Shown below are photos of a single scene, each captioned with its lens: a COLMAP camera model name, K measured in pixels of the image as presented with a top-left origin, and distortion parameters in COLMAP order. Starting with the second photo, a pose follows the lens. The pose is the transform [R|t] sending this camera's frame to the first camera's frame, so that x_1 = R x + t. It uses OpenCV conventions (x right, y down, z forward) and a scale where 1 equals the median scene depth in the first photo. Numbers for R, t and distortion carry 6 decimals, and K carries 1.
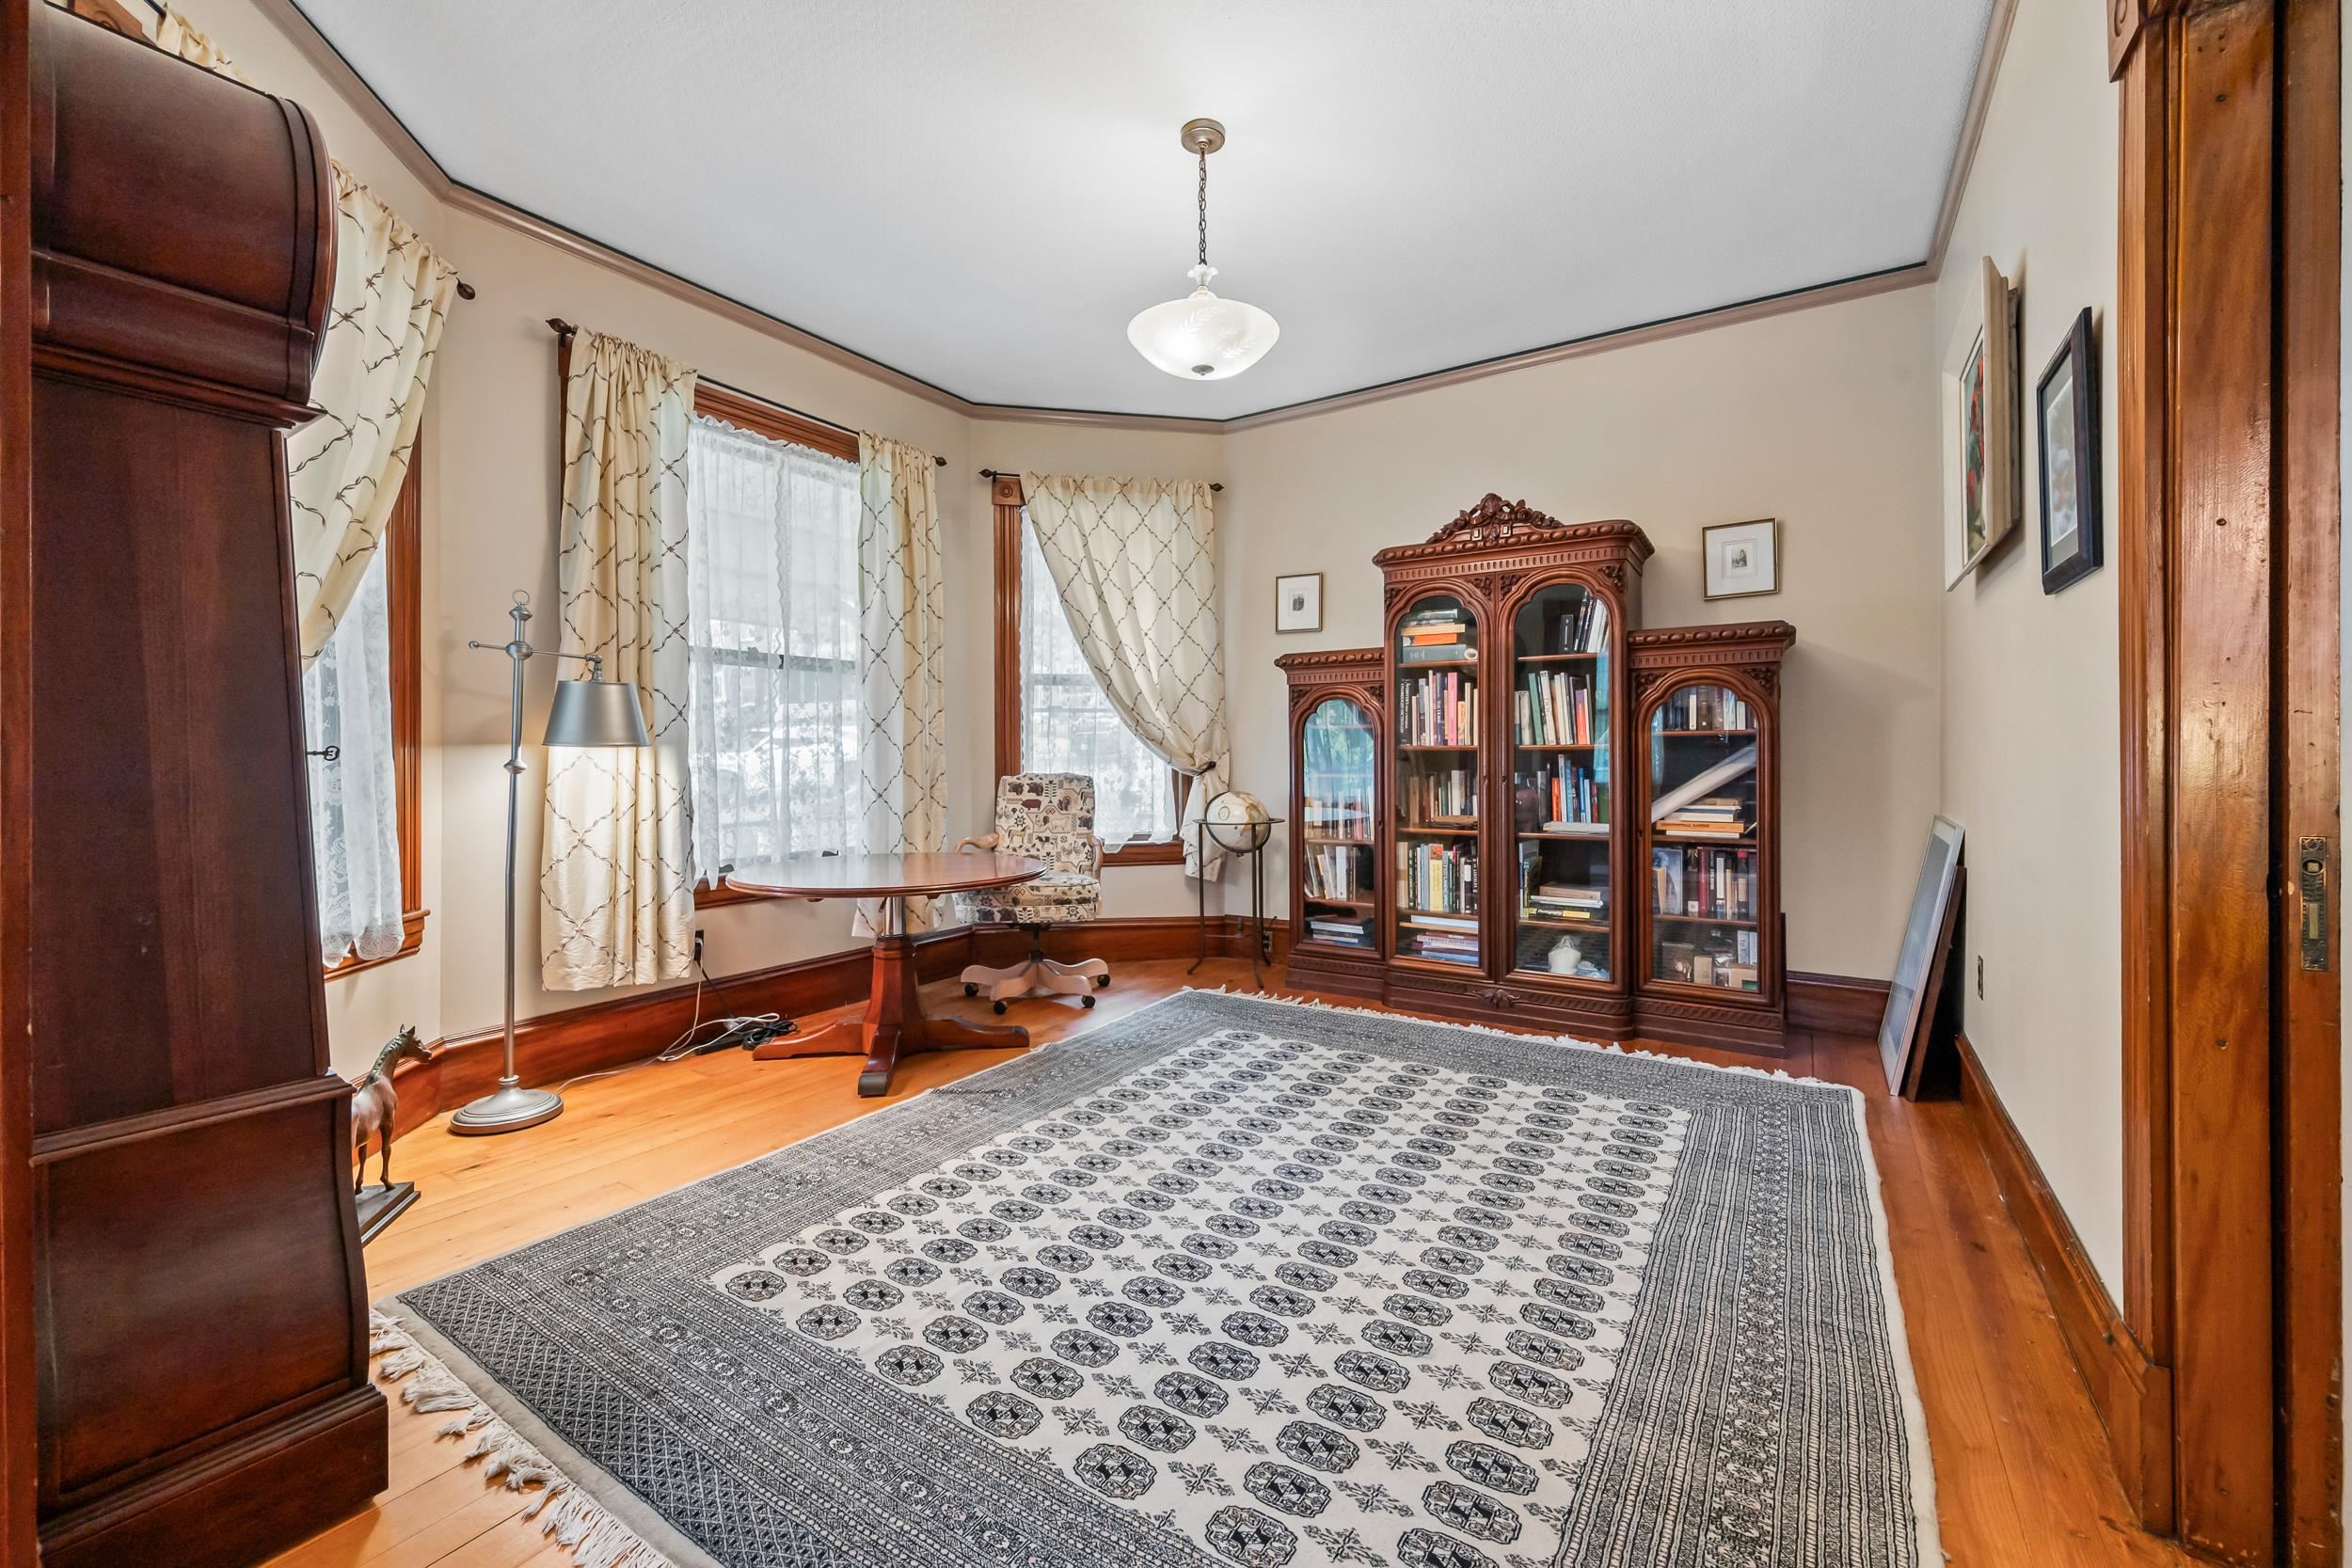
lens RADIAL K [[938.7, 0, 1214.8], [0, 938.7, 760.1], [0, 0, 1]] dist [0.000304, -0.000063]
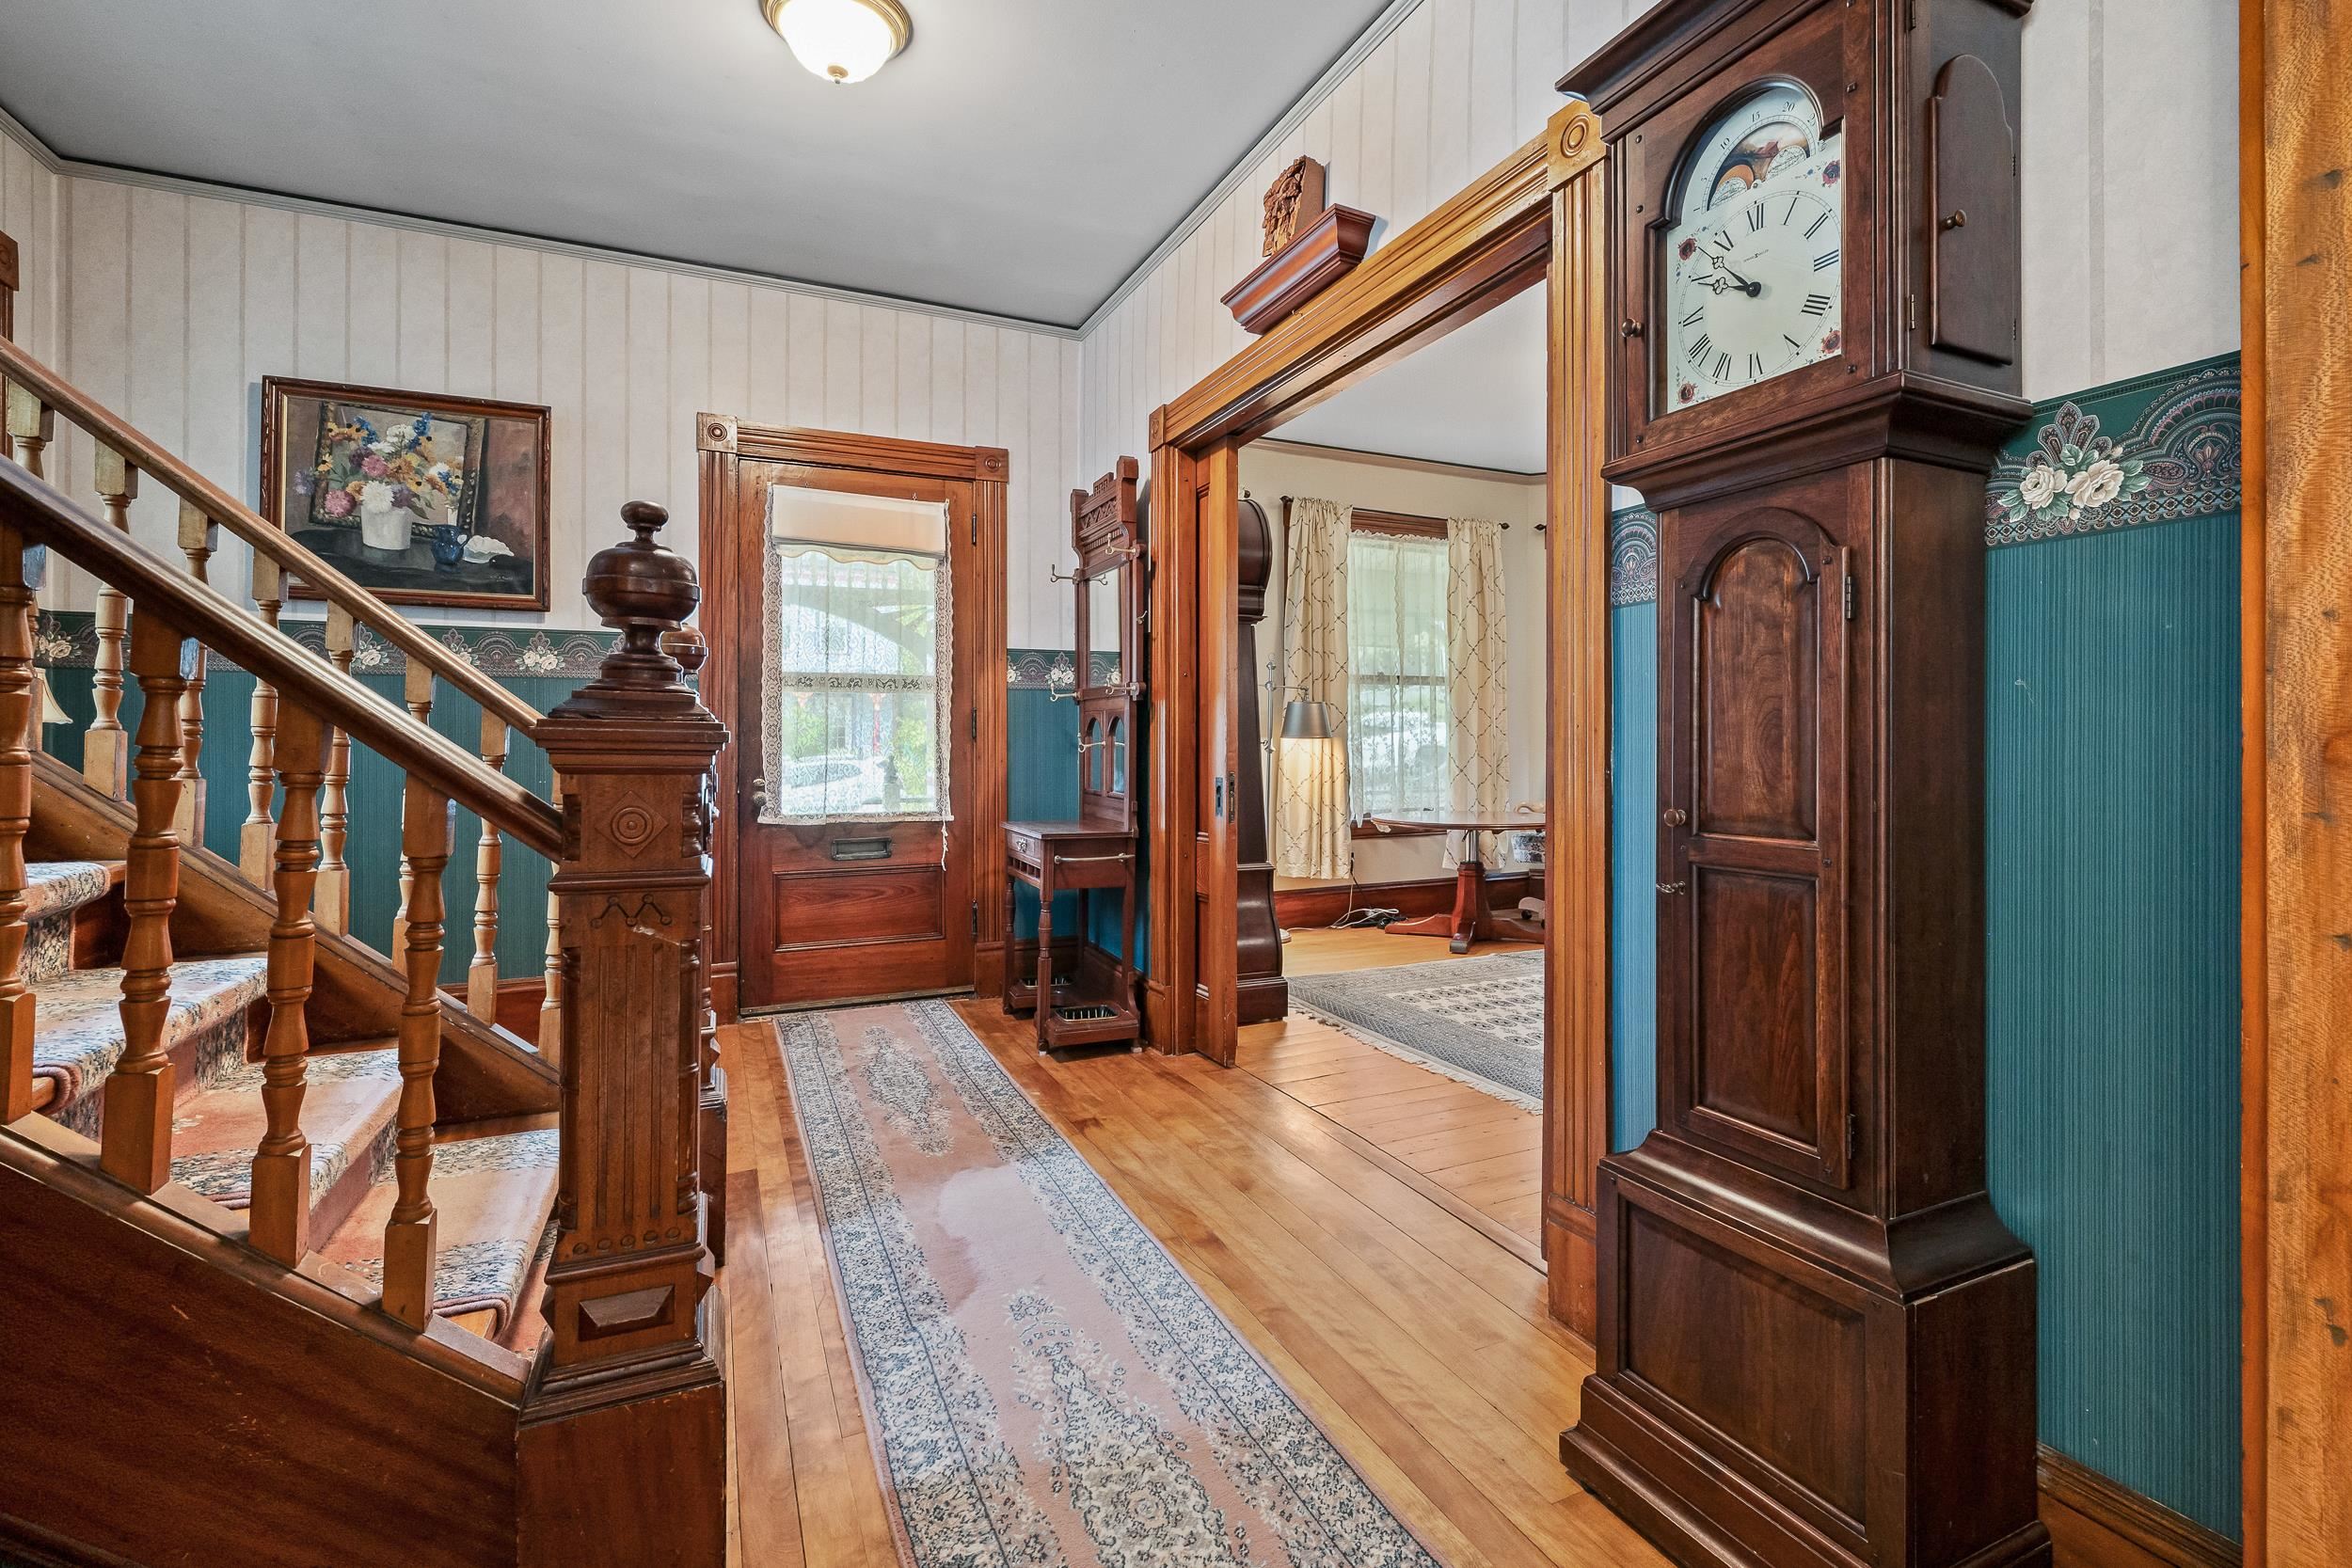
lens RADIAL K [[985.7, 0, 1205.2], [0, 985.7, 741.7], [0, 0, 1]] dist [0.001006, -0.000121]
pose [[0.829998, -0.001838, -0.557763, 0.199109], [-0.000772, 0.999990, -0.004443, 0.000541], [0.557765, 0.004118, 0.829989, -0.591001]]
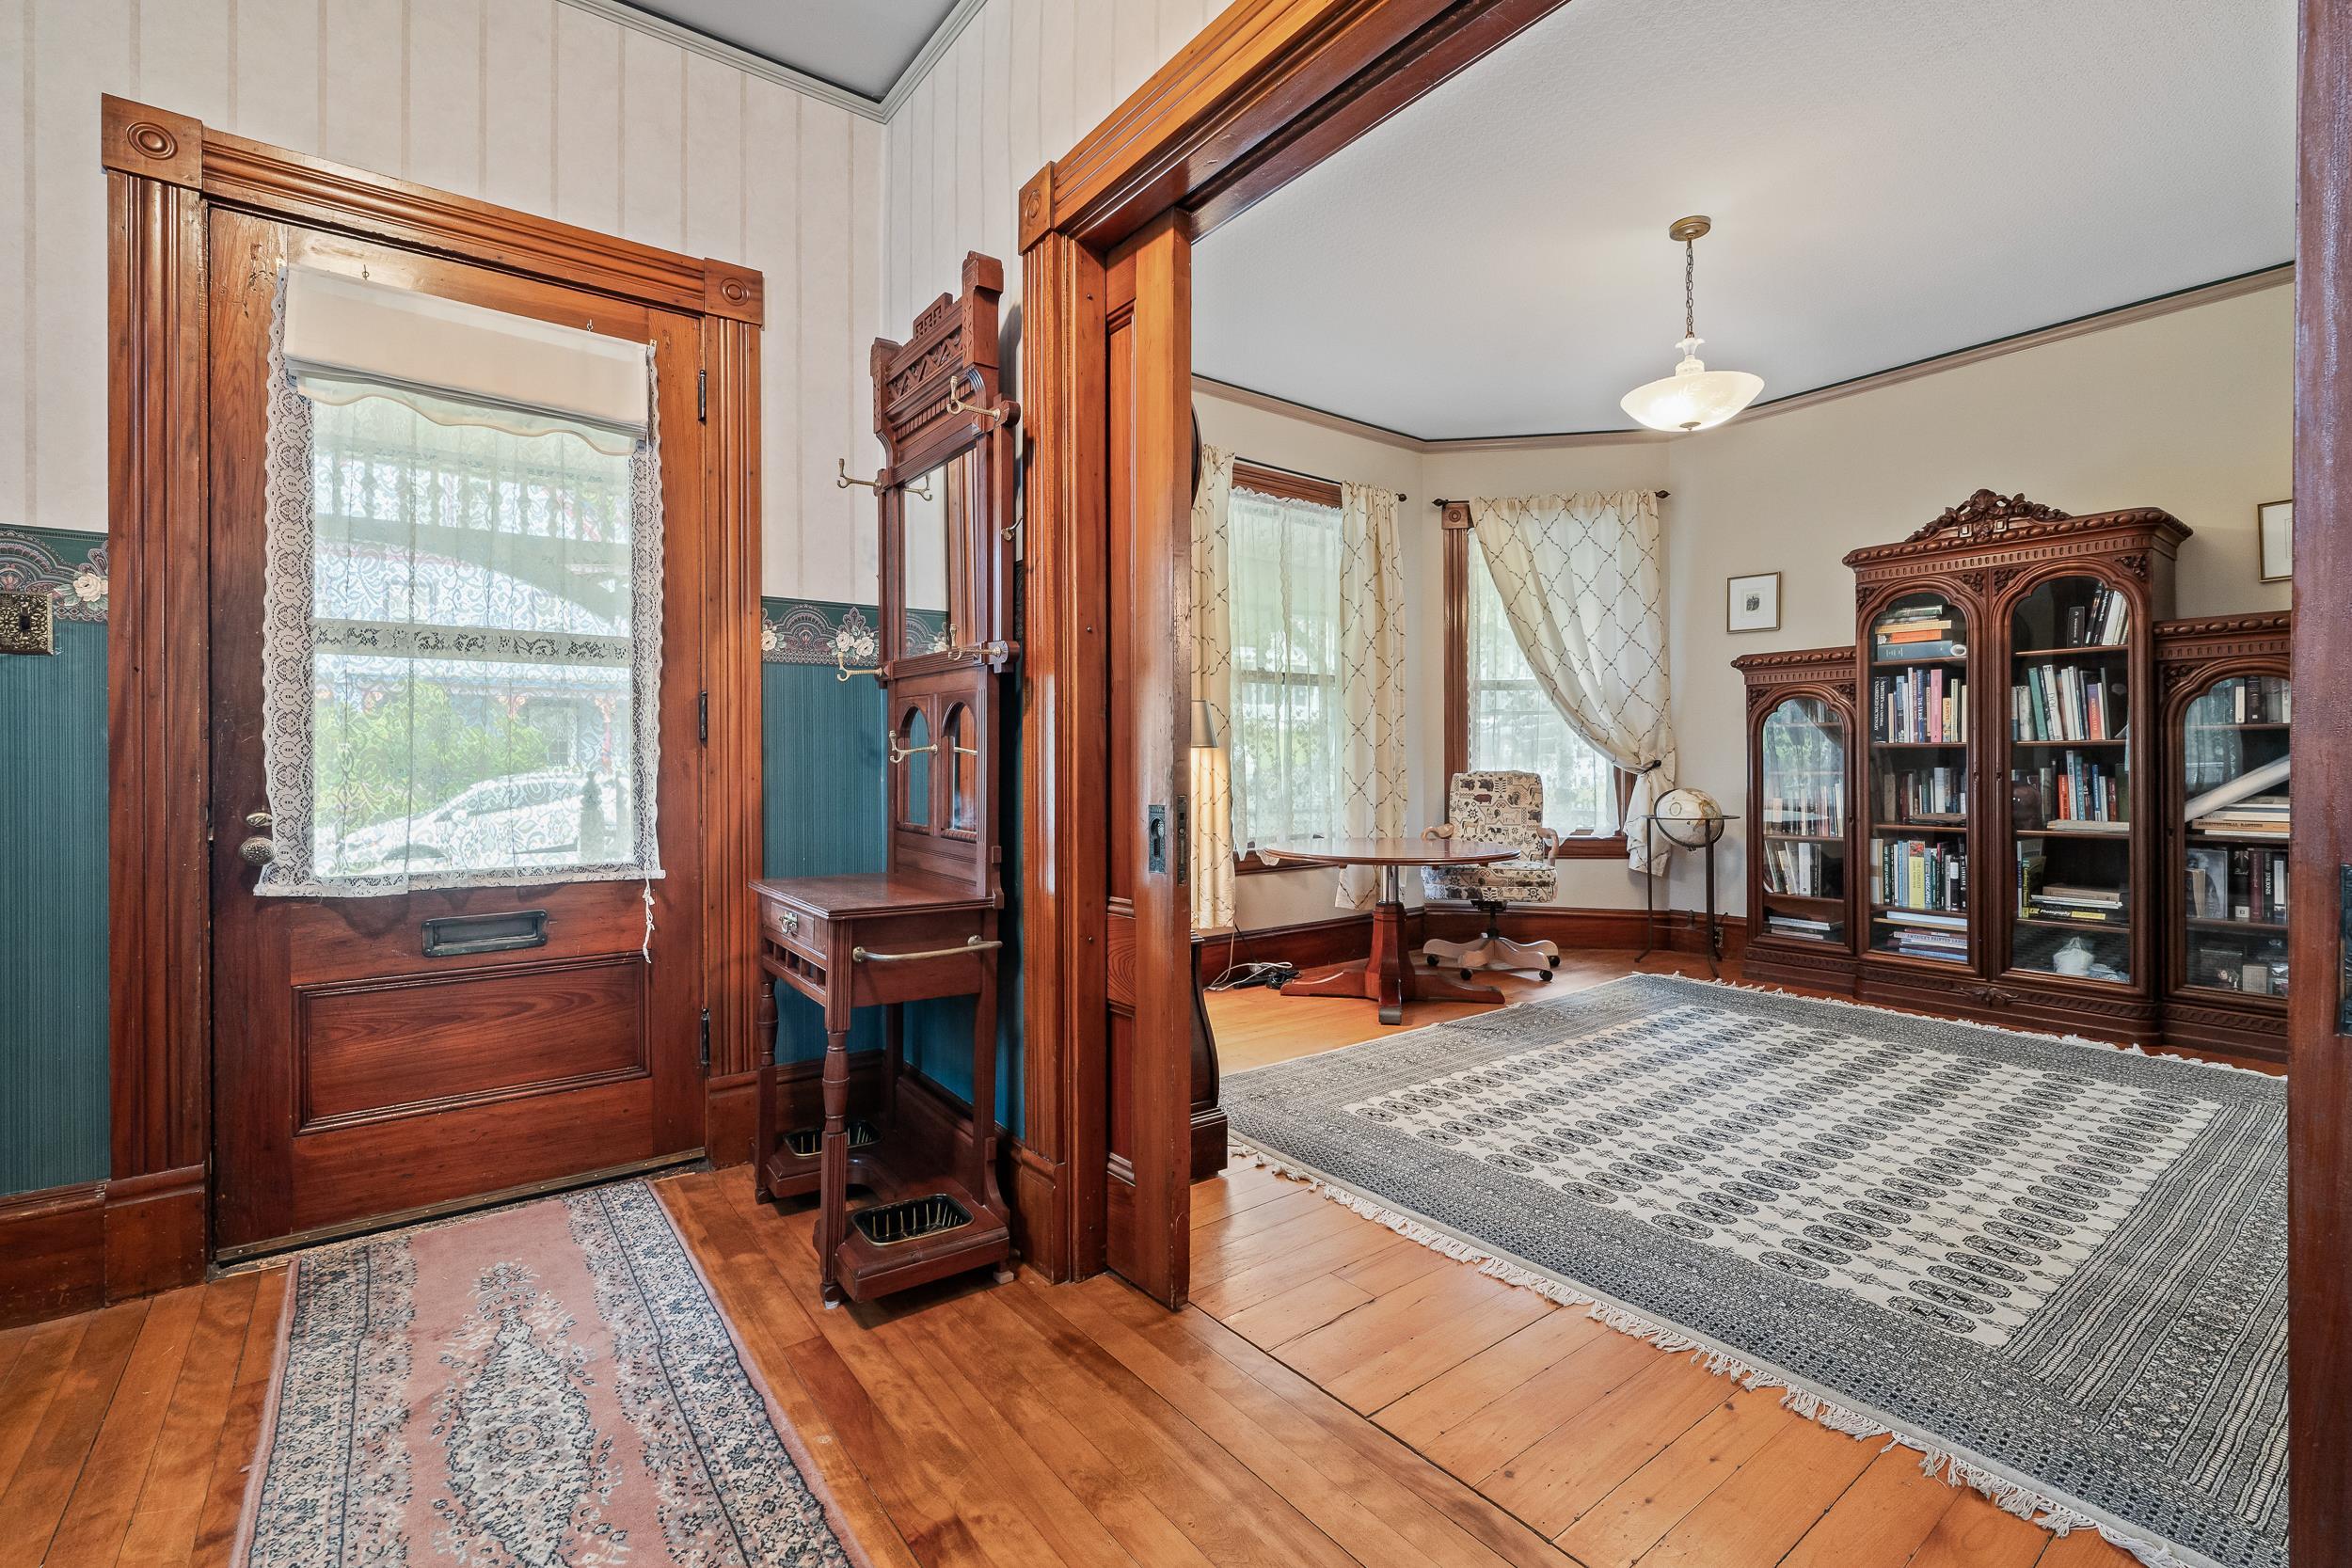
lens RADIAL K [[1000.7, 0, 1222.8], [0, 1000.7, 764.7], [0, 0, 1]] dist [-0.000097, -0.000701]
pose [[0.935278, 0.000076, -0.353914, -0.090832], [0.000142, 1.000000, 0.000590, 0.008531], [0.353914, -0.000602, 0.935278, -0.299899]]
